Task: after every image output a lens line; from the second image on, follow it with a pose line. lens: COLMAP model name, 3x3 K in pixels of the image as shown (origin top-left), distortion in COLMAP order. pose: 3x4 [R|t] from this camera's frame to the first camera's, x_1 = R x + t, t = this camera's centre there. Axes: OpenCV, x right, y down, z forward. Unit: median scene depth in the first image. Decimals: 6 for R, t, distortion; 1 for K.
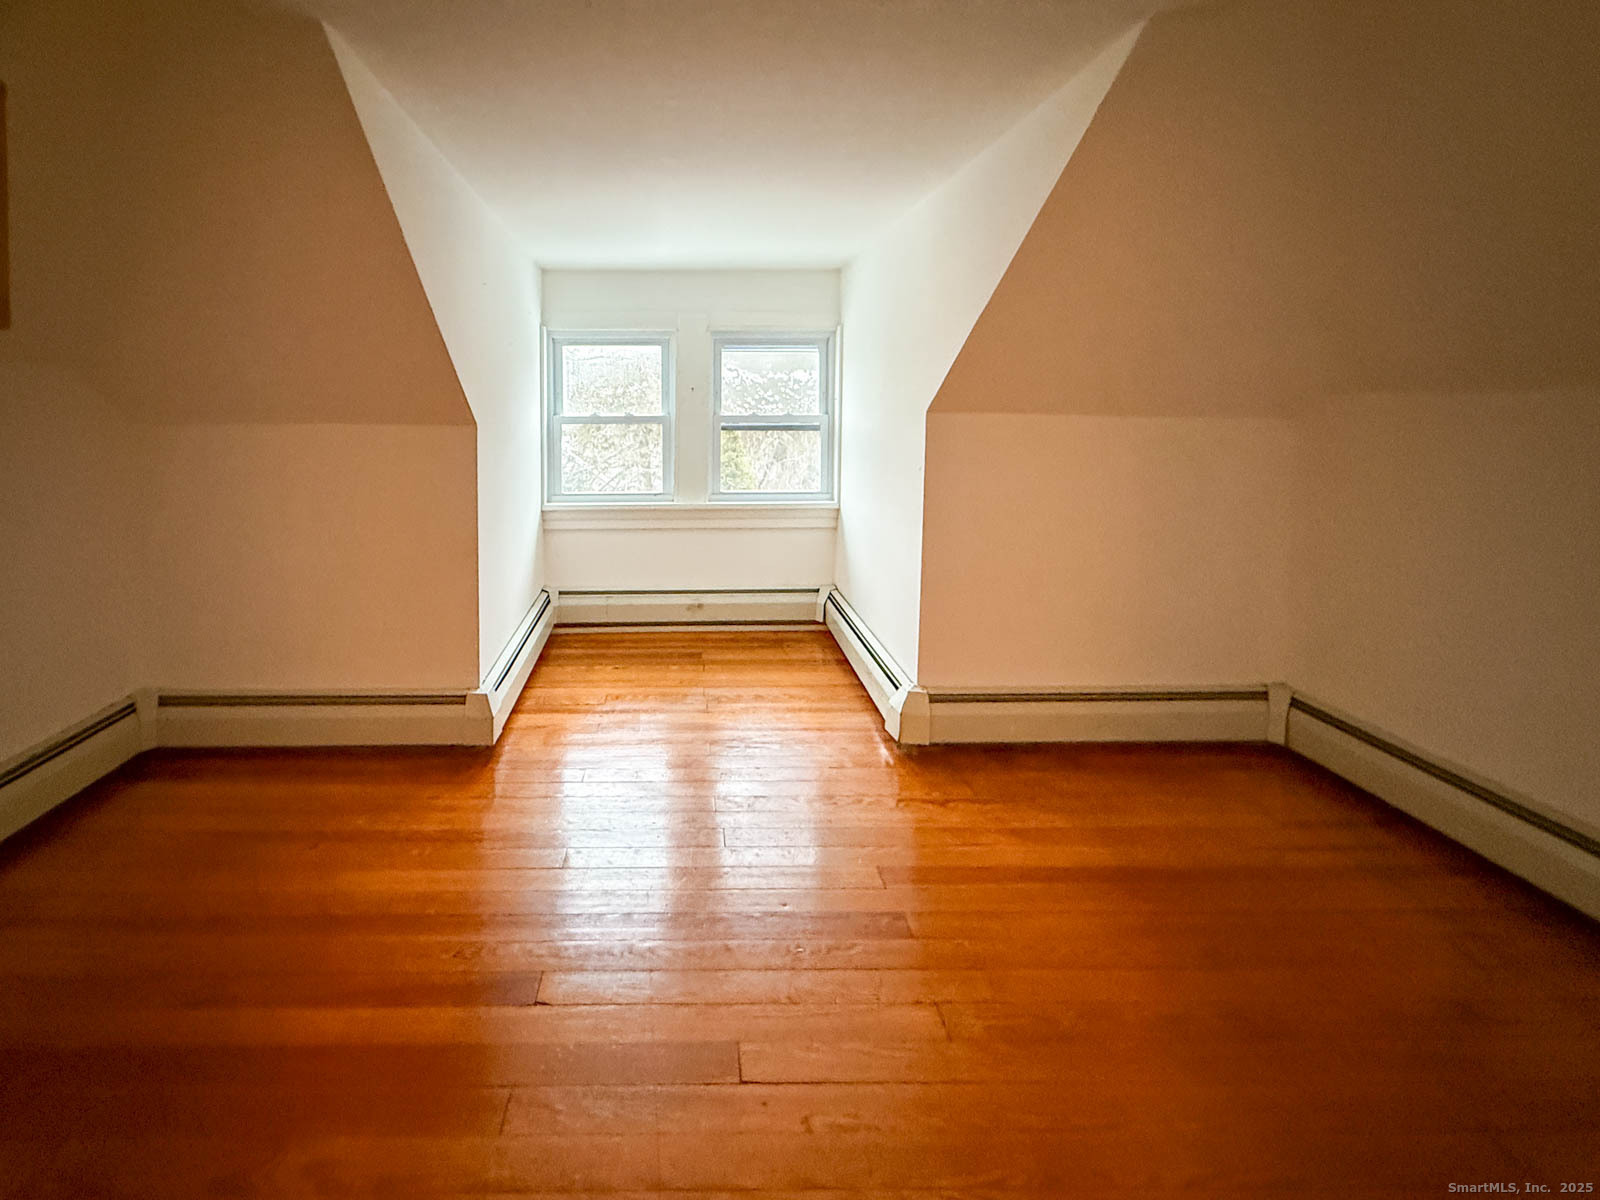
lens RADIAL K [[615.5, 0, 788.9], [0, 615.5, 536.4], [0, 0, 1]] dist [-0.000603, 0.000092]
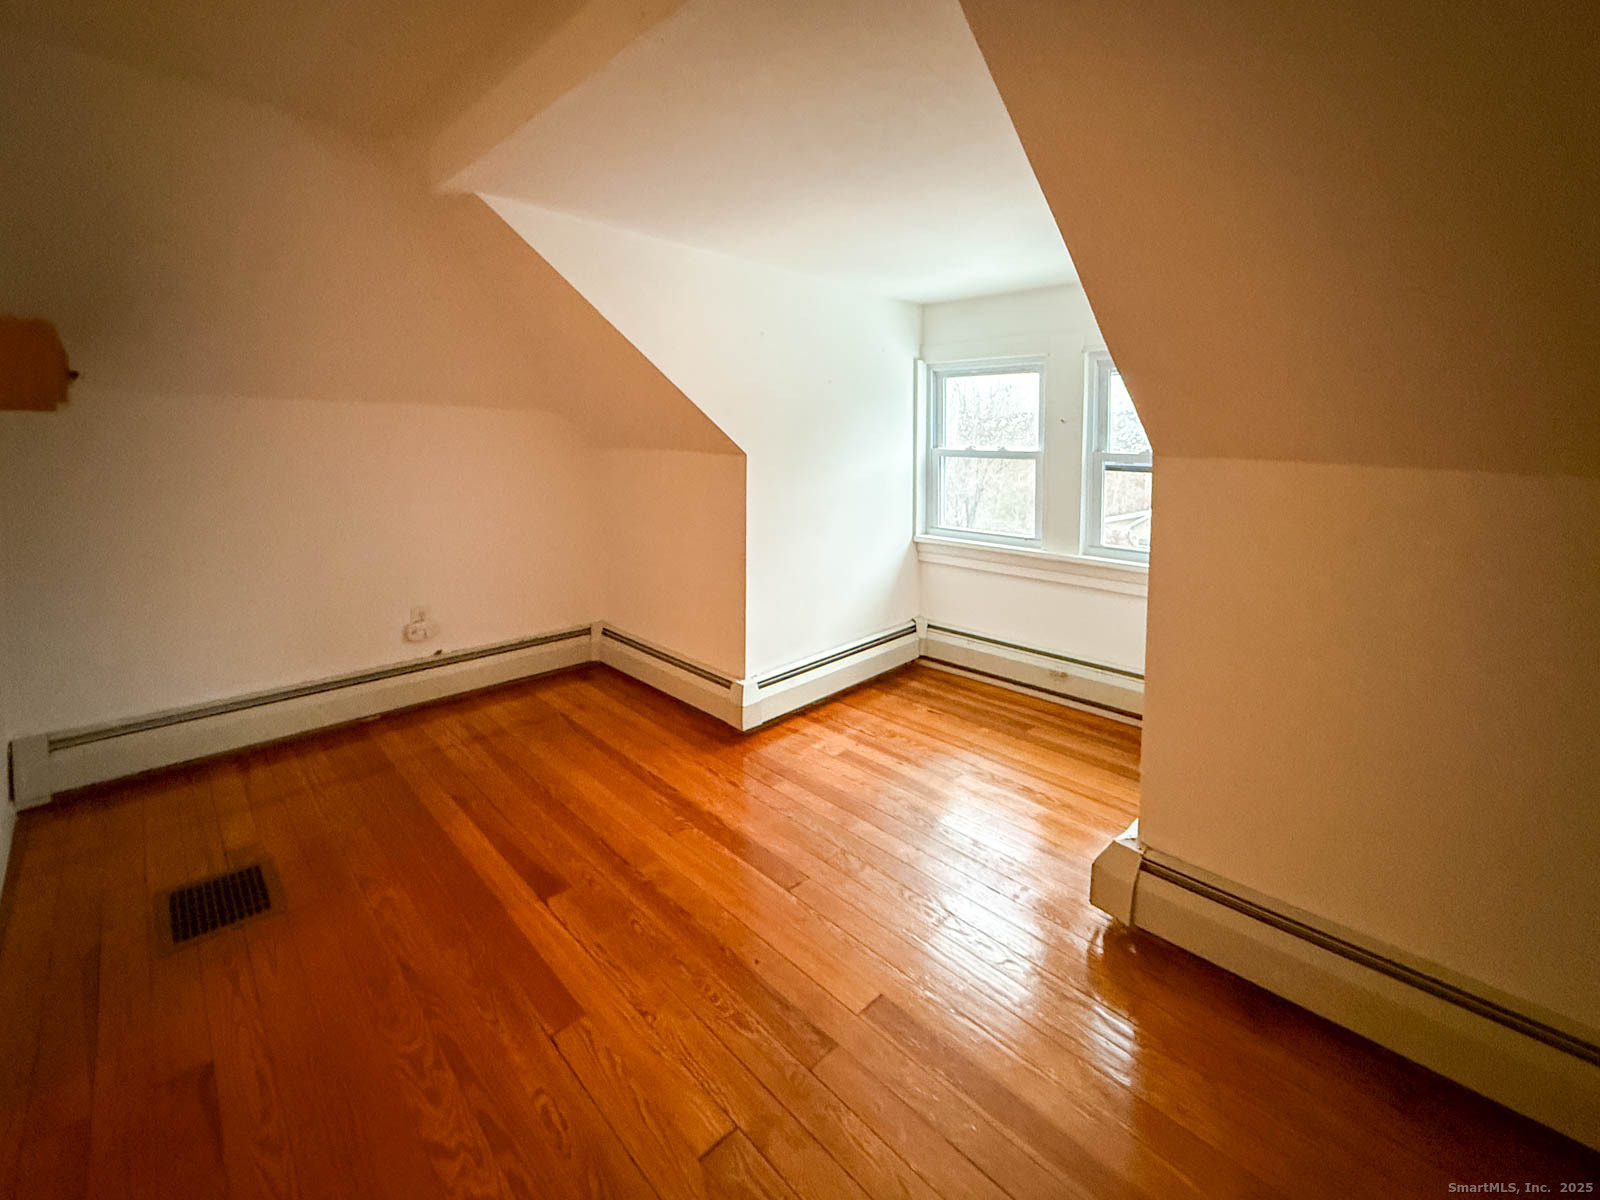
lens RADIAL K [[665.7, 0, 802.4], [0, 665.7, 559.3], [0, 0, 1]] dist [-0.000026, -0.000072]
pose [[0.699917, 0.137730, -0.700818, 0.249938], [-0.158010, 0.986777, 0.036121, -0.023446], [0.696526, 0.085454, 0.712425, 0.096016]]
